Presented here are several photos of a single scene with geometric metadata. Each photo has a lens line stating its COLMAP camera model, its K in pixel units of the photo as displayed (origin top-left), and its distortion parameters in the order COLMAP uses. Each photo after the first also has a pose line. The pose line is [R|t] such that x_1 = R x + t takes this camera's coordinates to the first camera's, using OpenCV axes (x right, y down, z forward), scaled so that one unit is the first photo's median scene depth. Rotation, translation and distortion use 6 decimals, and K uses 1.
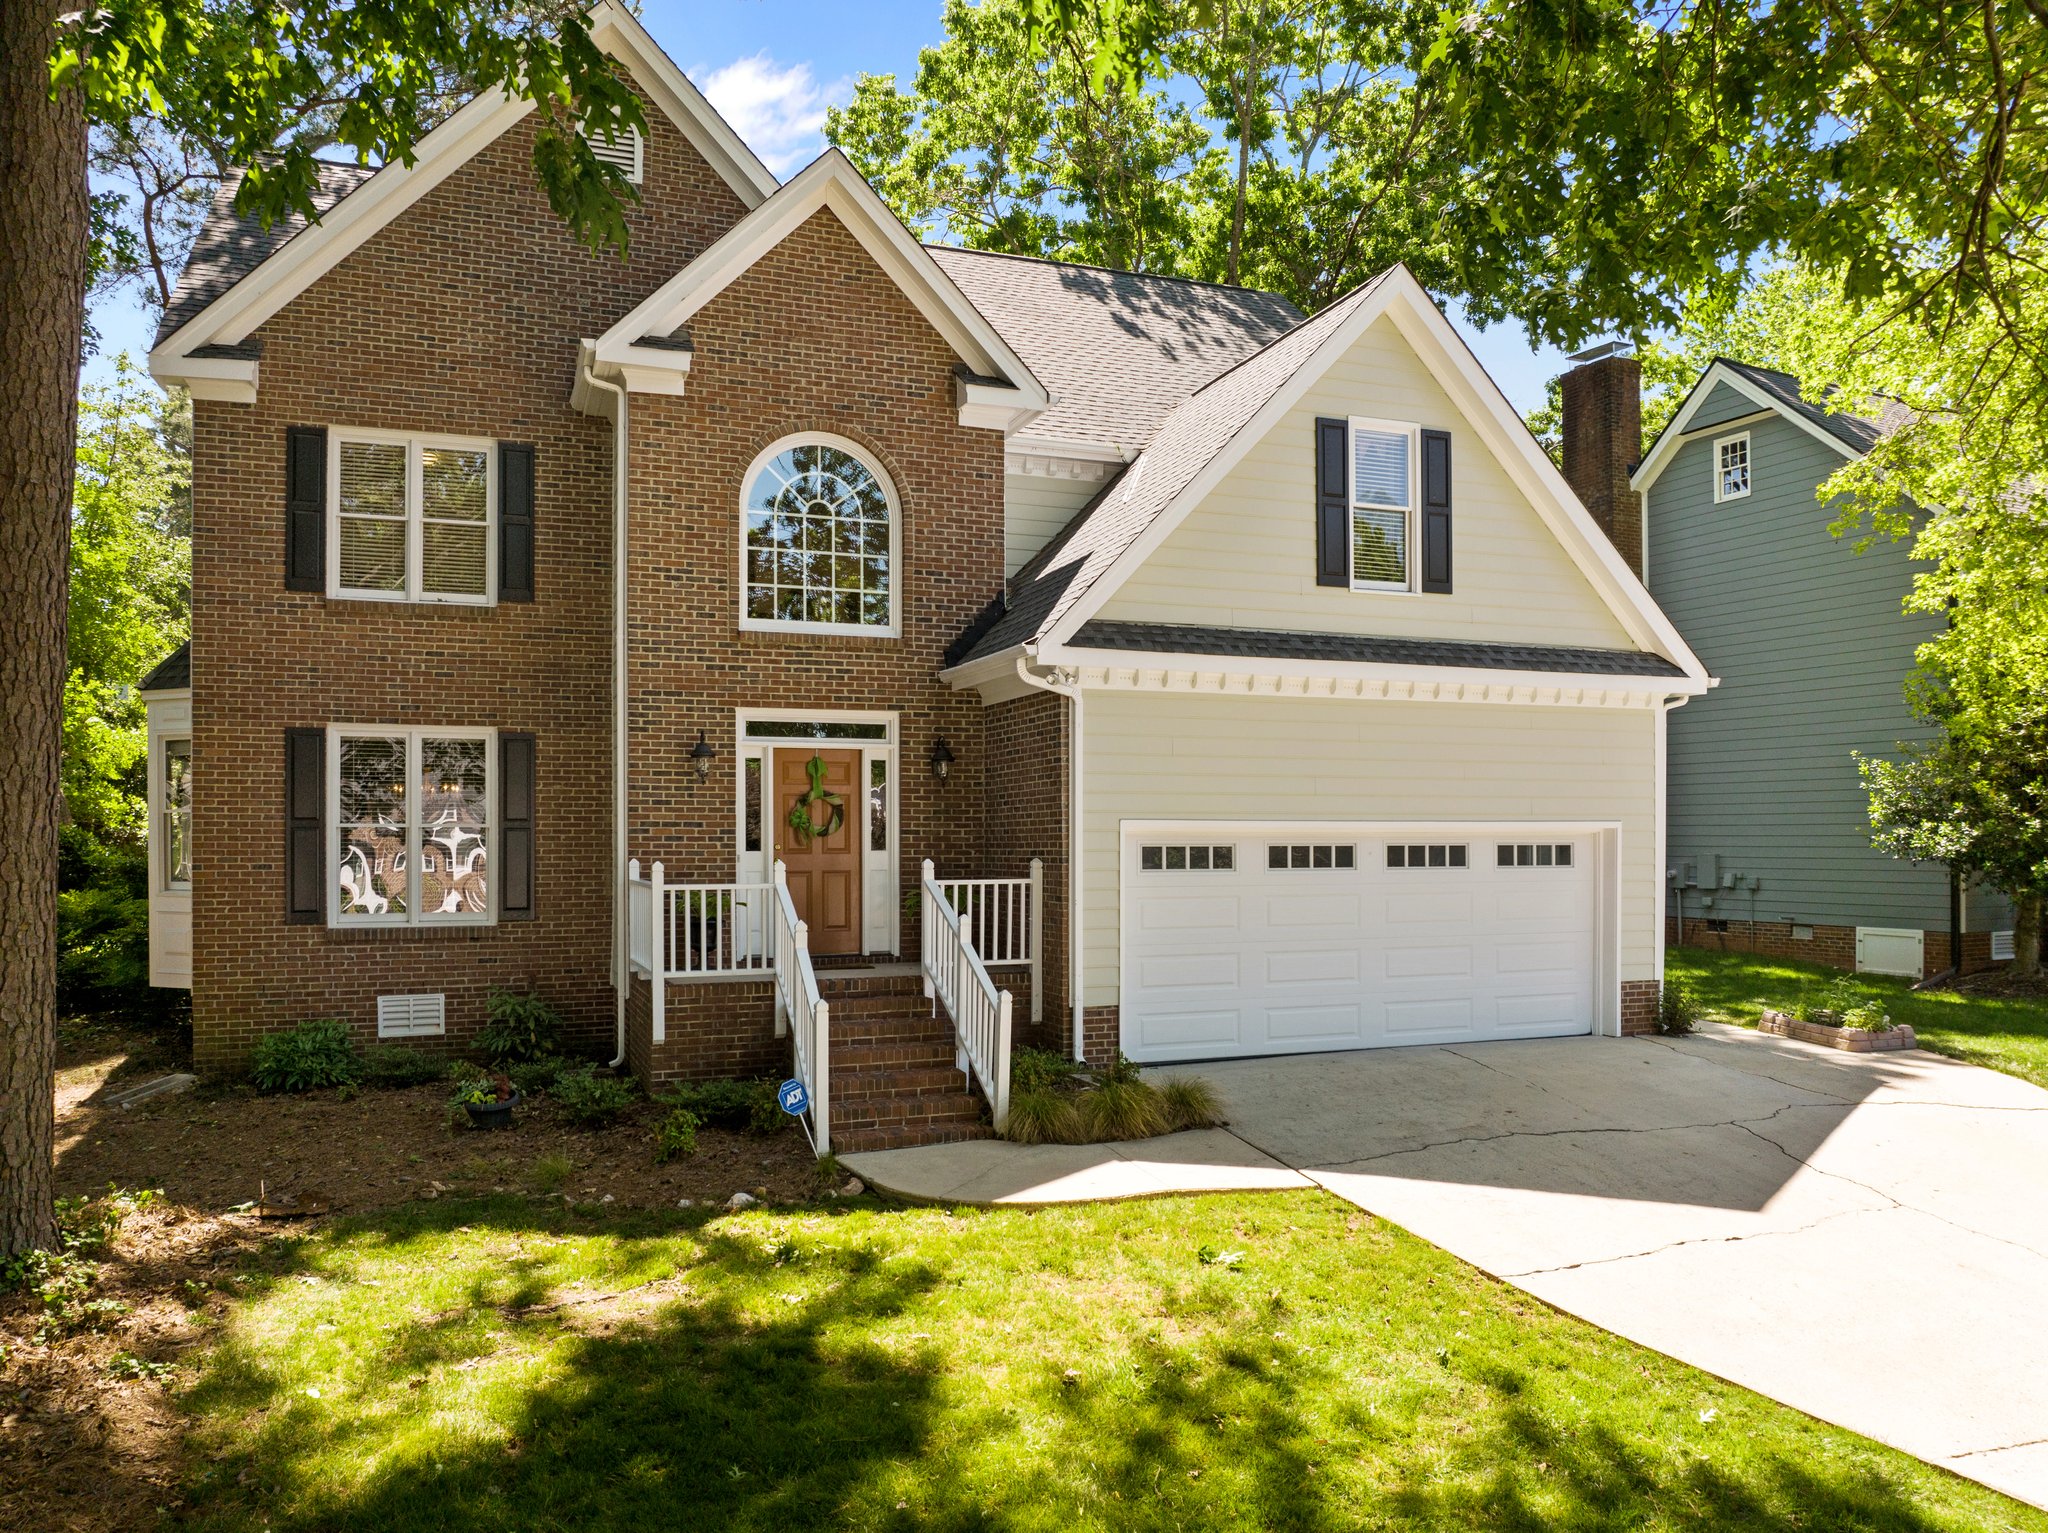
lens RADIAL K [[1467.7, 0, 1027.5], [0, 1467.7, 841.7], [0, 0, 1]] dist [-0.047102, 0.011927]
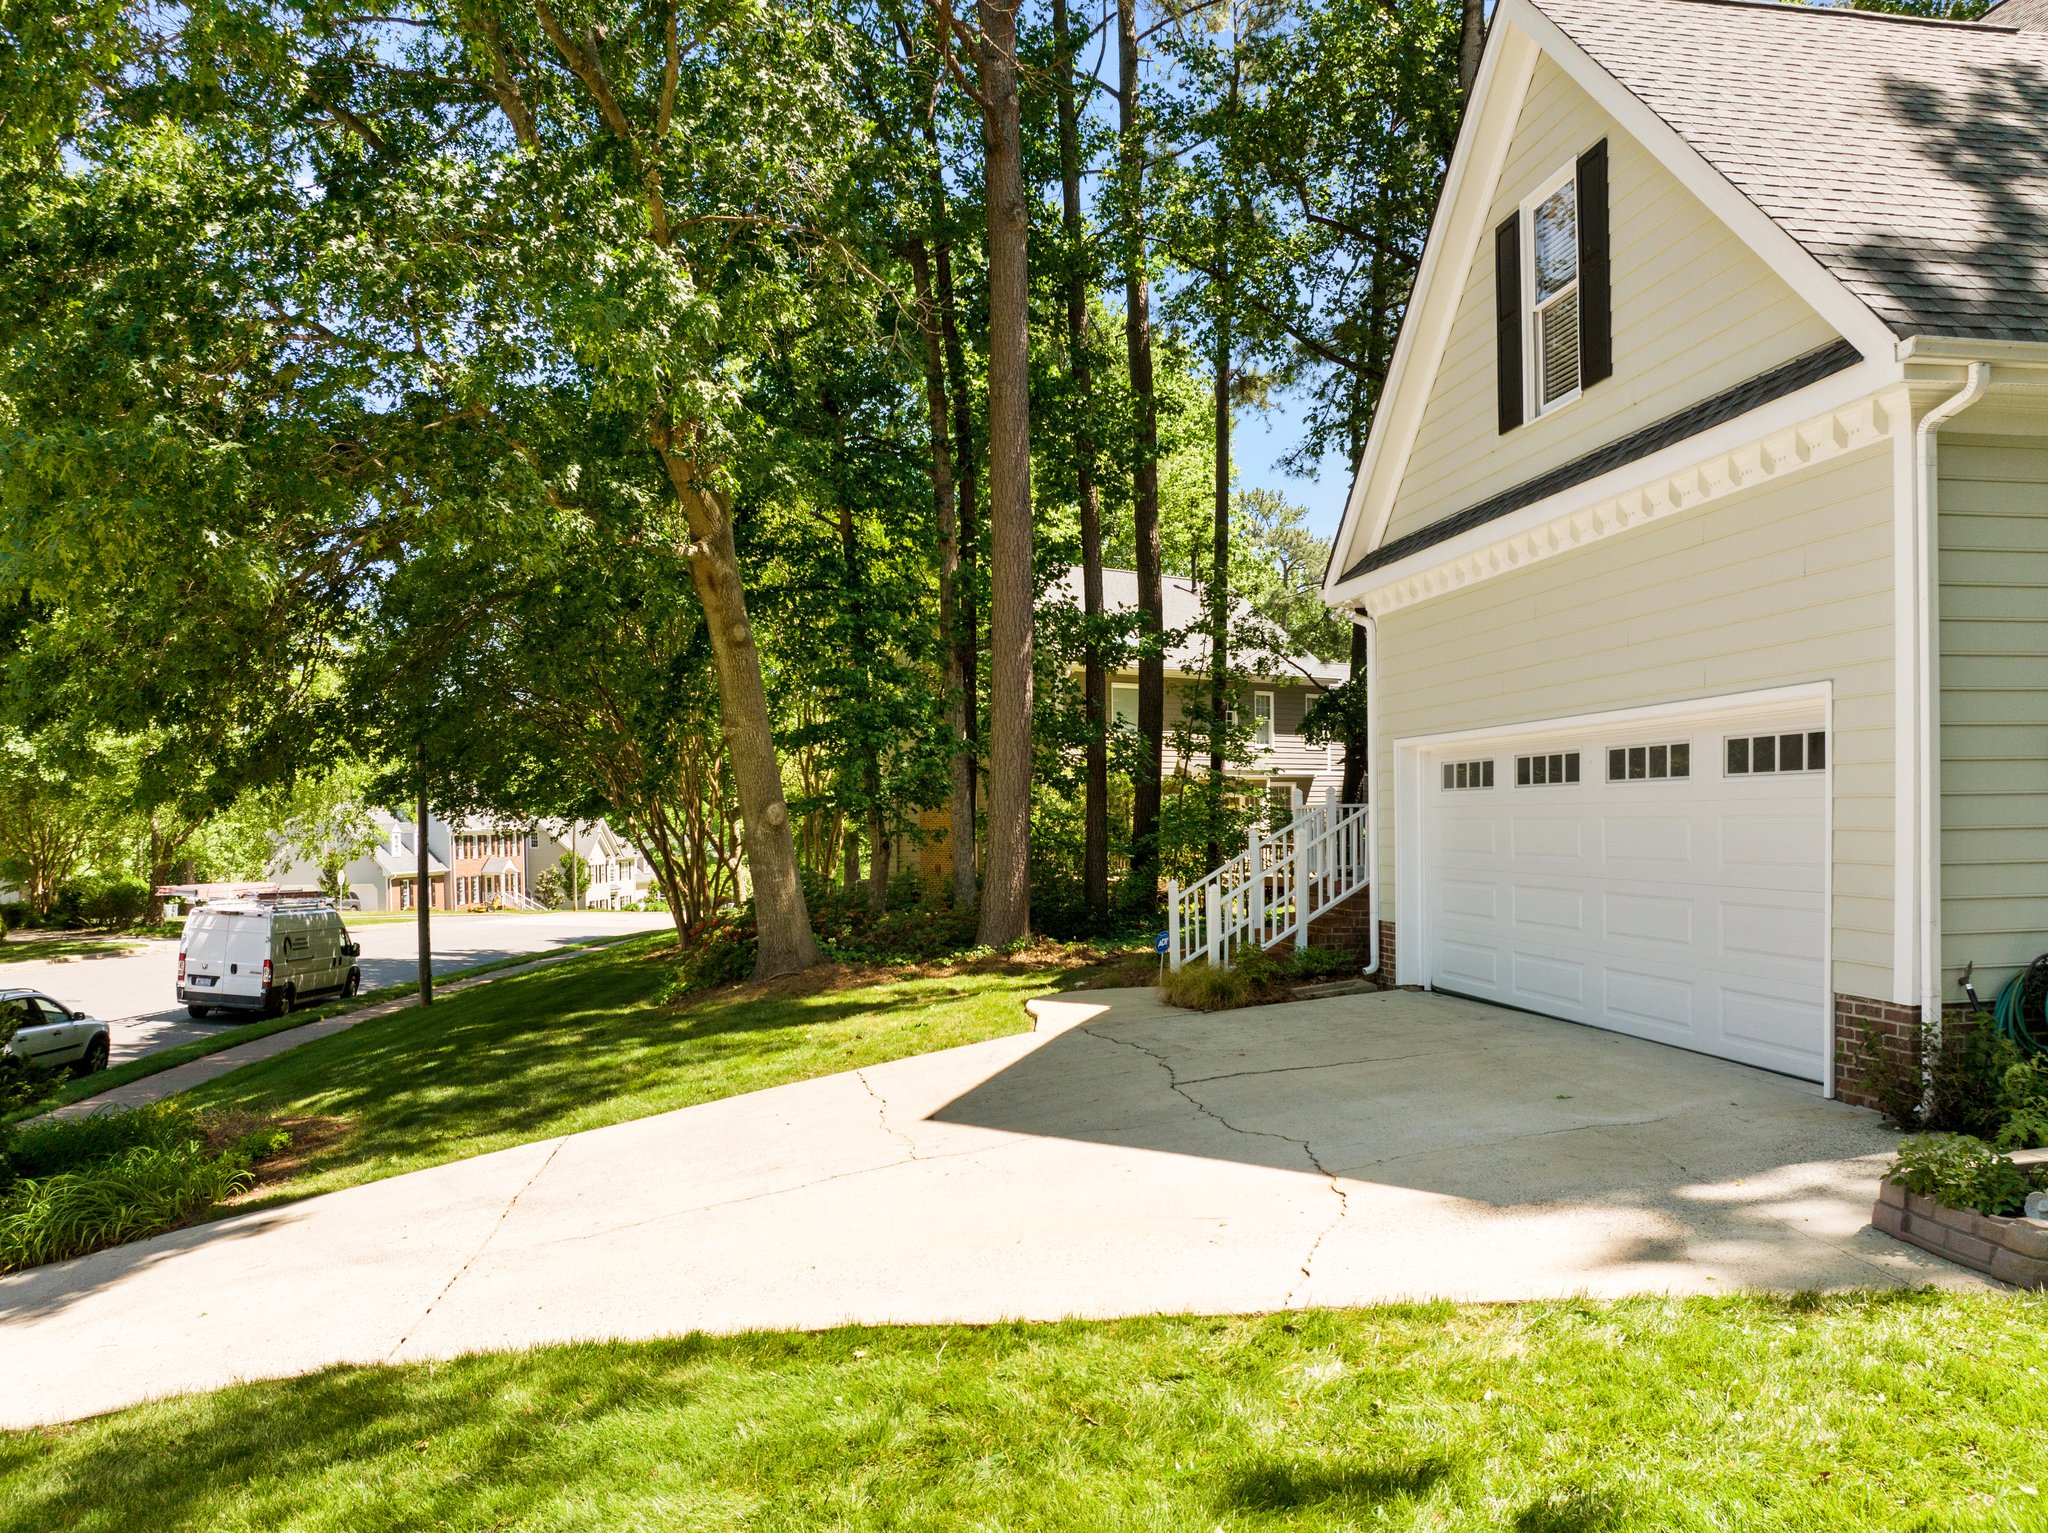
lens RADIAL K [[1467.7, 0, 1001.0], [0, 1467.7, 858.7], [0, 0, 1]] dist [-0.047102, 0.011927]
pose [[-0.207866, 0.029771, -0.977704, 1.033412], [0.015424, 0.999512, 0.027155, 0.032579], [0.978036, -0.009435, -0.208223, 0.877211]]
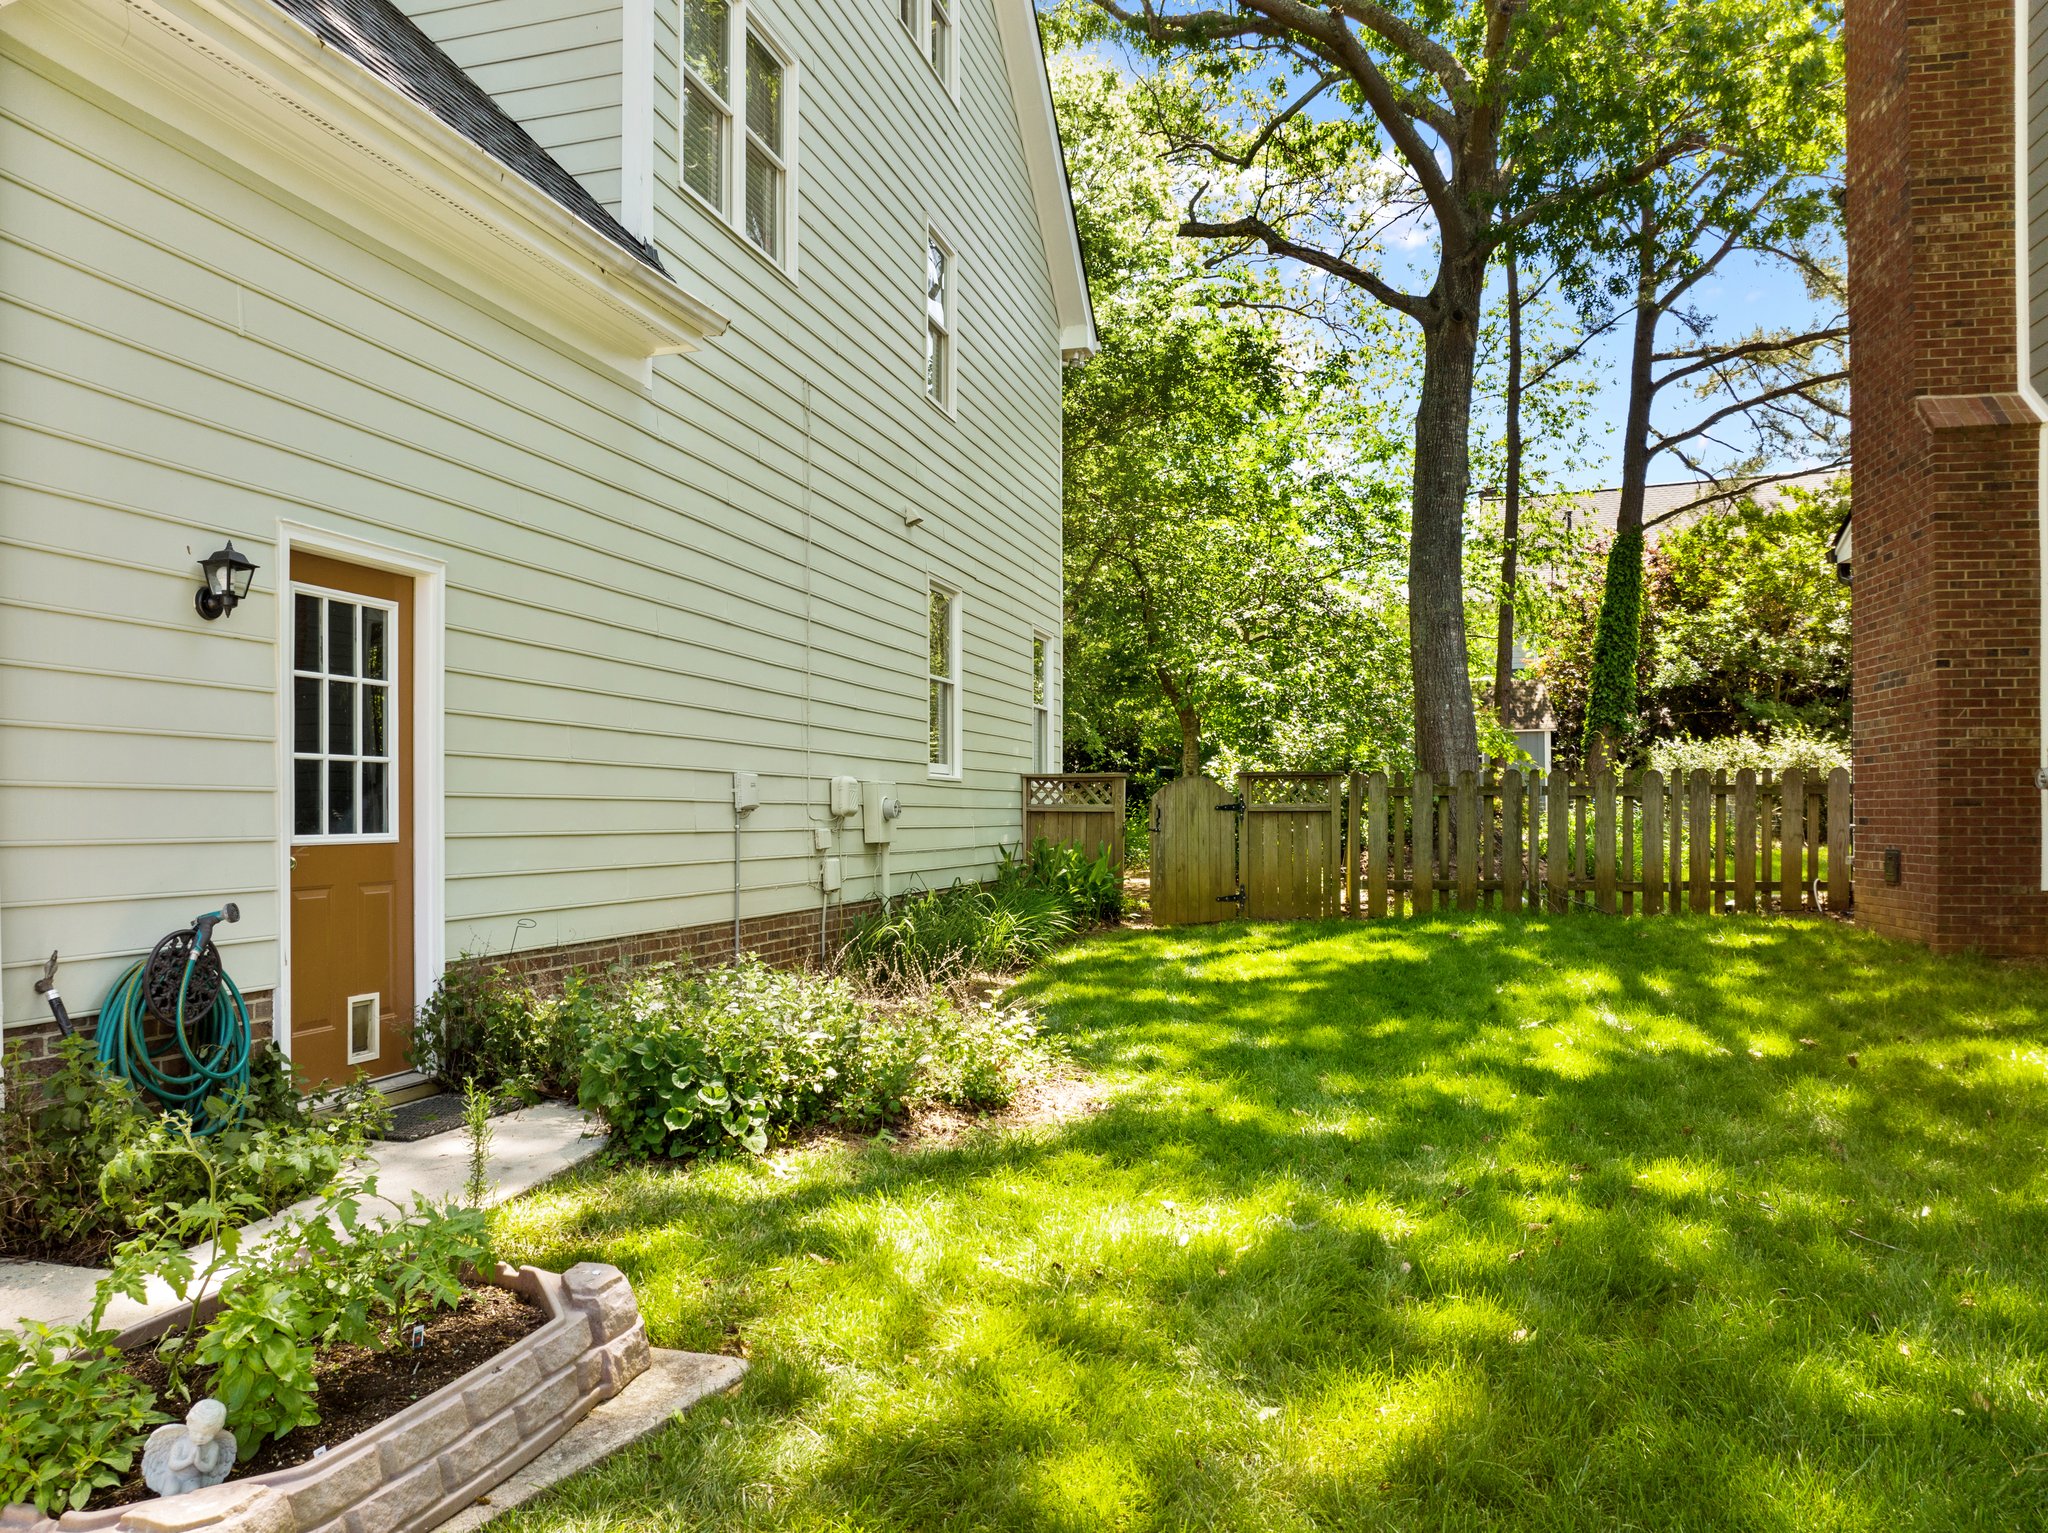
lens RADIAL K [[1467.7, 0, 1030.4], [0, 1467.7, 827.8], [0, 0, 1]] dist [-0.047102, 0.011927]
pose [[0.817254, 0.004741, -0.576258, 0.802975], [-0.000283, 0.999969, 0.007826, 0.059989], [0.576277, -0.006233, 0.817231, 0.979032]]
